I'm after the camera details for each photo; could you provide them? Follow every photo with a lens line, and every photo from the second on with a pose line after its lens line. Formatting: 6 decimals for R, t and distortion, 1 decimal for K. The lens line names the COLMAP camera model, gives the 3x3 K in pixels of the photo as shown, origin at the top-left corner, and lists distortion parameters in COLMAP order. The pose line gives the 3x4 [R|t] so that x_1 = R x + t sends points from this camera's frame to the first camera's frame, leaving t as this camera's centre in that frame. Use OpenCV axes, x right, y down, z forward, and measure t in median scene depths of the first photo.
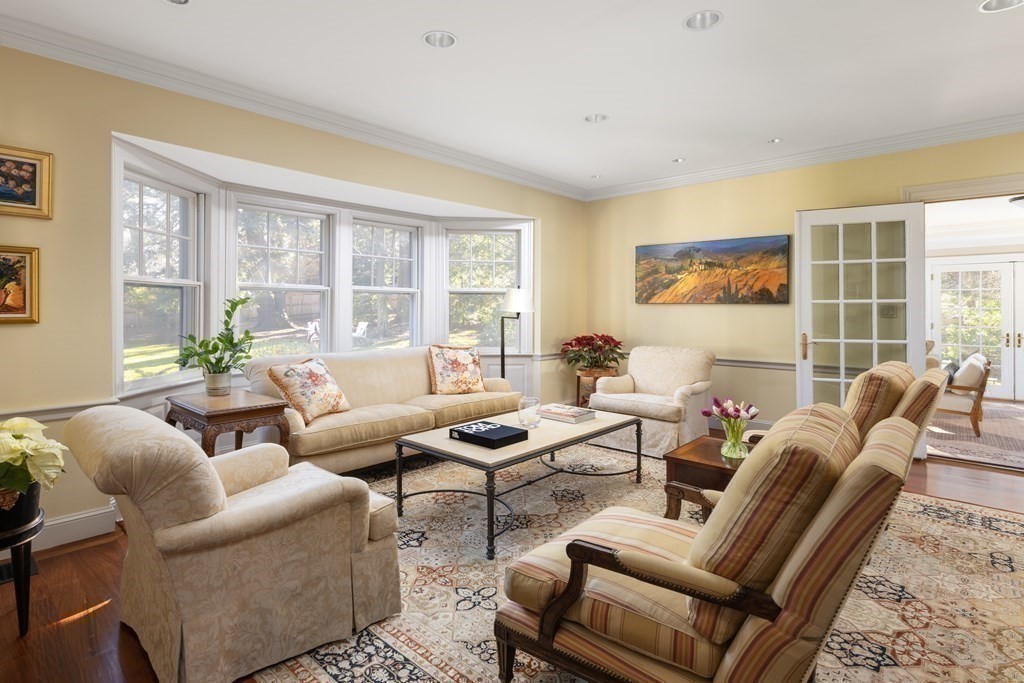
lens RADIAL K [[509.6, 0, 509.8], [0, 509.6, 305.1], [0, 0, 1]] dist [-0.002425, -0.000556]
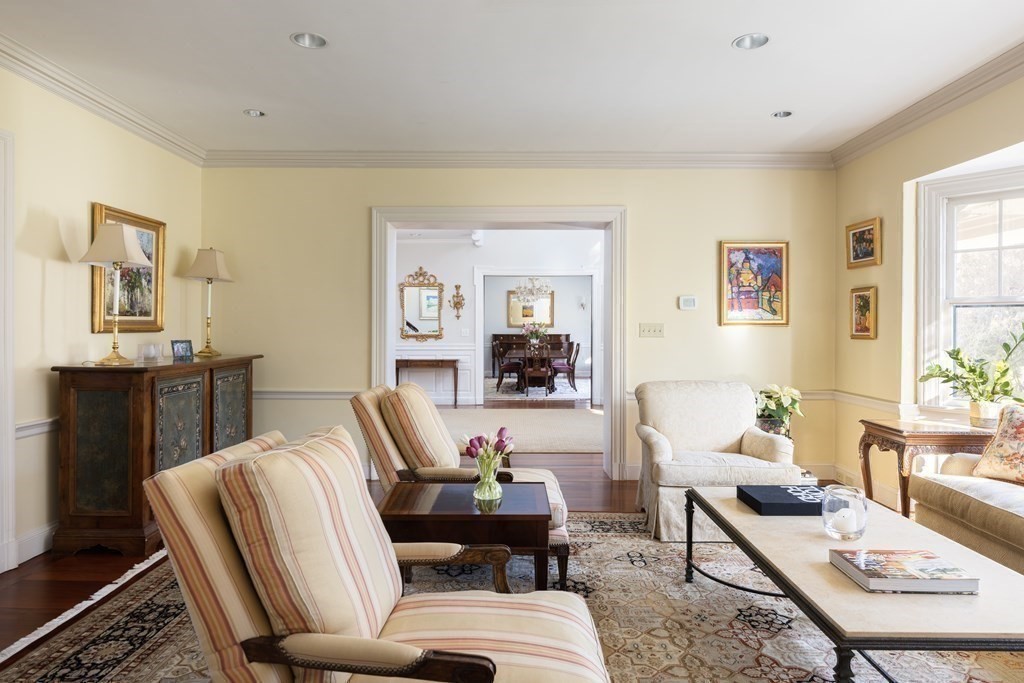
lens RADIAL K [[636.2, 0, 512.0], [0, 636.2, 341.5], [0, 0, 1]] dist [0.001652, 0.000299]
pose [[-0.745174, 0.018078, -0.666625, 1.039513], [0.006162, 0.999776, 0.020225, -0.000322], [0.666842, 0.010964, -0.745119, 1.684474]]
